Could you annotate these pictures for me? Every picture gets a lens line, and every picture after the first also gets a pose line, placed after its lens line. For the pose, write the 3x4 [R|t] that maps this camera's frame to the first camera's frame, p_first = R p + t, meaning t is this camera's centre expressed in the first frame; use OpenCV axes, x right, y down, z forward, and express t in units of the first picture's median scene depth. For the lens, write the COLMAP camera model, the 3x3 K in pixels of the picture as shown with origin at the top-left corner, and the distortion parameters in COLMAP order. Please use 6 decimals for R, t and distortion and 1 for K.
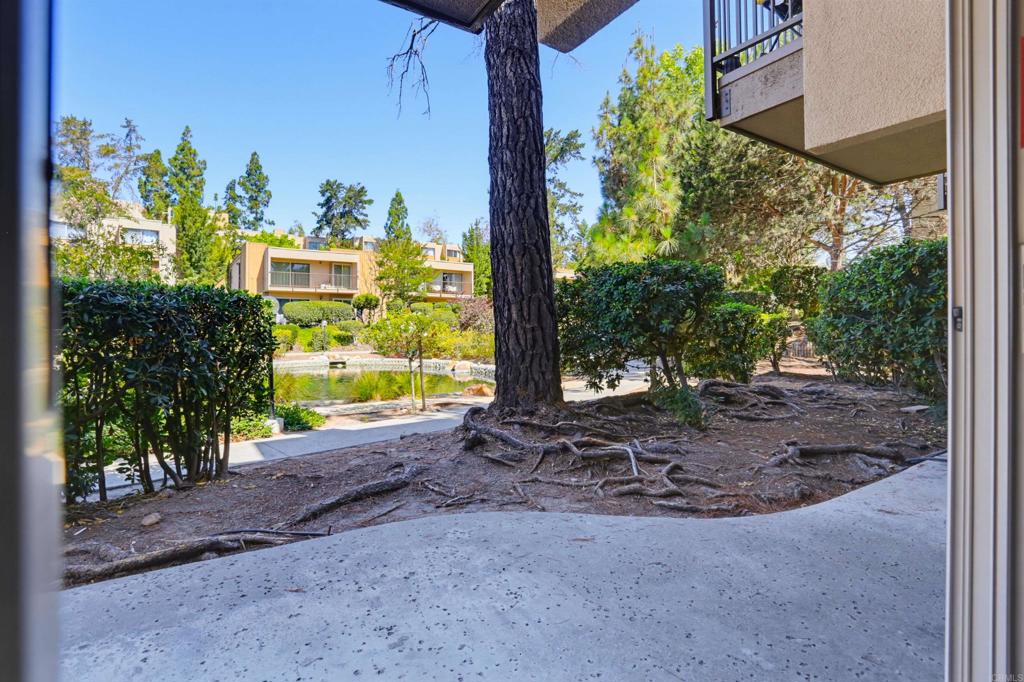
lens RADIAL K [[501.0, 0, 508.6], [0, 501.0, 339.3], [0, 0, 1]] dist [-0.068534, 0.027499]
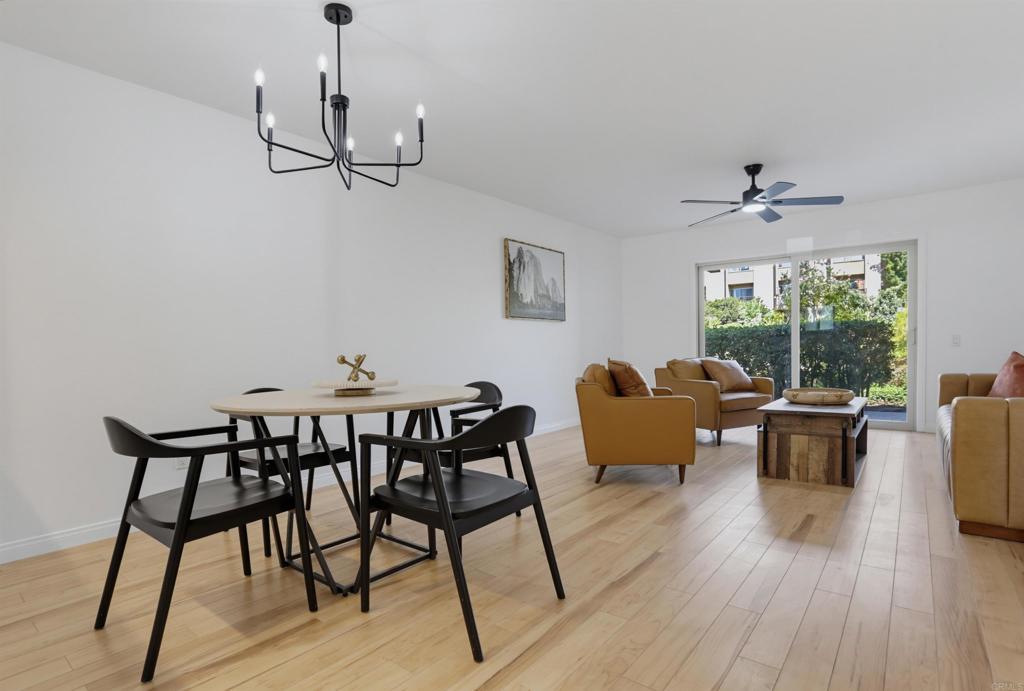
lens RADIAL K [[520.2, 0, 522.7], [0, 520.2, 368.5], [0, 0, 1]] dist [-0.024945, 0.000703]
pose [[0.344902, 0.030926, -0.938129, 0.112794], [0.010142, 0.999276, 0.036671, 0.001323], [0.938584, -0.022163, 0.344339, -0.131116]]
